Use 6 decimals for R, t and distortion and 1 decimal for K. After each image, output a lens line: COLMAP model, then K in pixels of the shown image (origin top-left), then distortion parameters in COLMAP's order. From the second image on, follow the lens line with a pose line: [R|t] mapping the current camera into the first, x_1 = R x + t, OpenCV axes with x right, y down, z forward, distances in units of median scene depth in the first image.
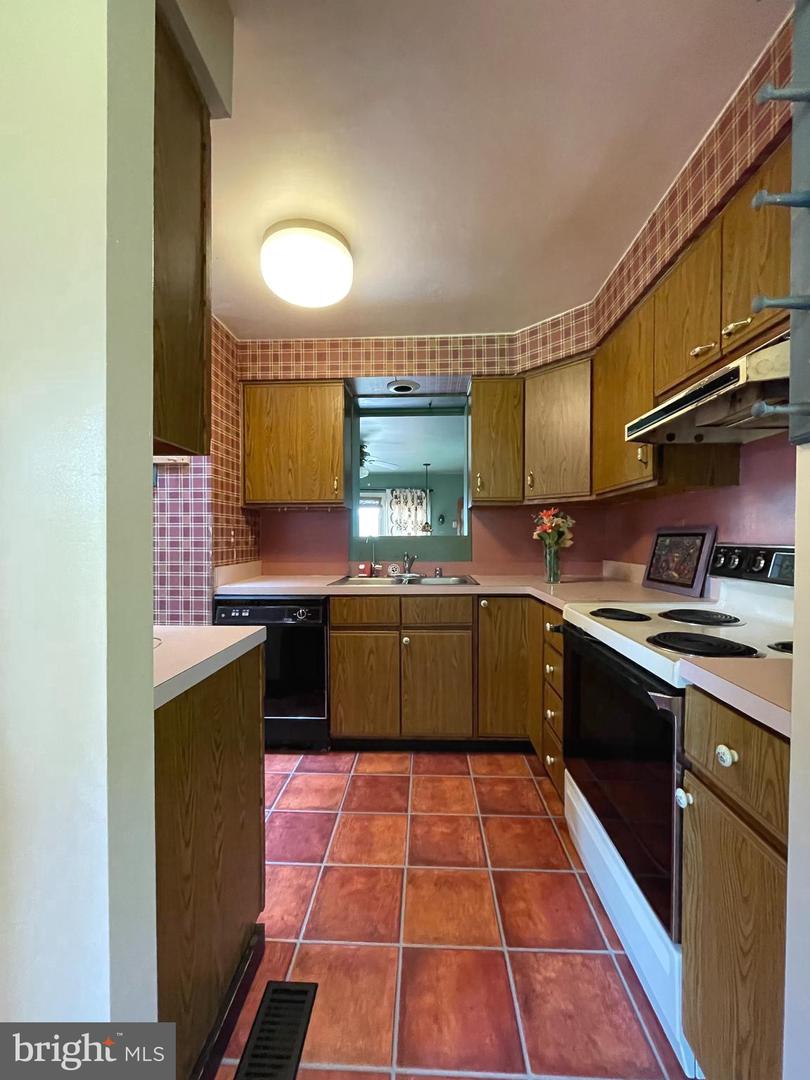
lens RADIAL K [[436.2, 0, 406.6], [0, 436.2, 541.5], [0, 0, 1]] dist [-0.001268, -0.000166]
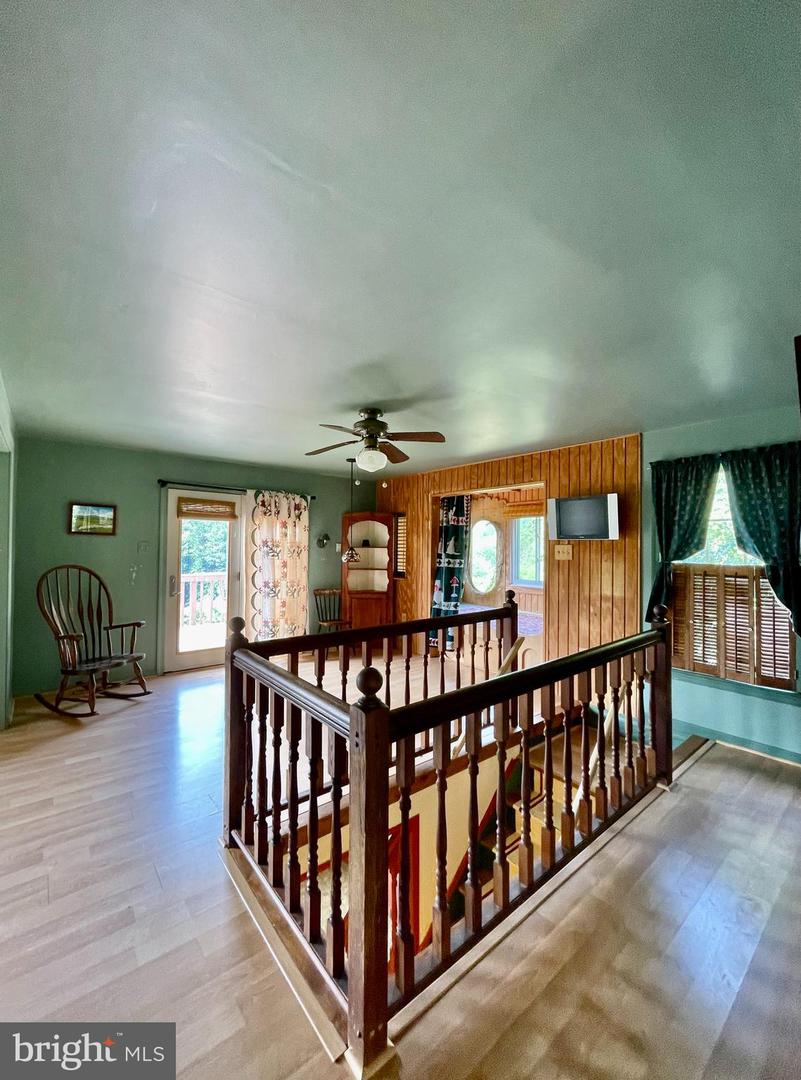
lens RADIAL K [[441.5, 0, 400.5], [0, 441.5, 540.0], [0, 0, 1]] dist [-0.002896, -0.000373]
pose [[0.744826, 0.013132, 0.667130, -0.920602], [0.001024, 0.999783, -0.020823, -0.114473], [-0.667258, 0.016192, 0.744651, 1.249417]]
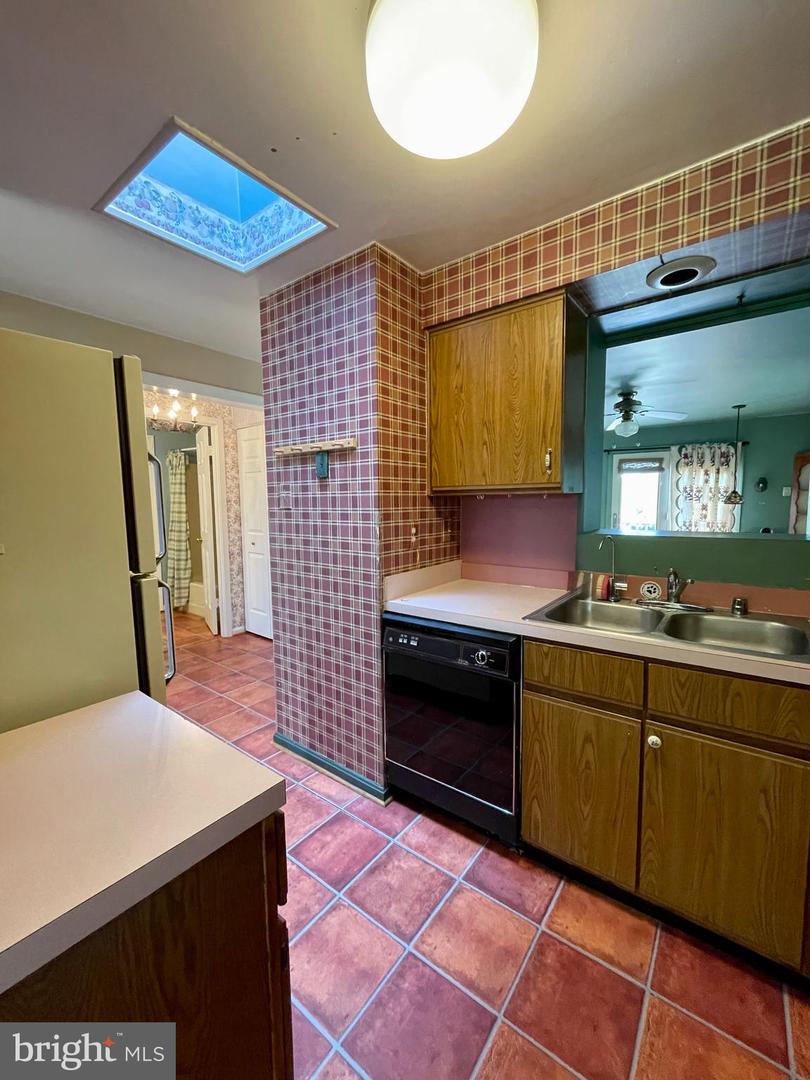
lens RADIAL K [[436.2, 0, 406.6], [0, 436.2, 541.5], [0, 0, 1]] dist [-0.001268, -0.000166]
pose [[0.822399, 0.043847, -0.567219, 0.038179], [0.004234, 0.996526, 0.083173, -0.064368], [0.568895, -0.070803, 0.819357, 0.339457]]
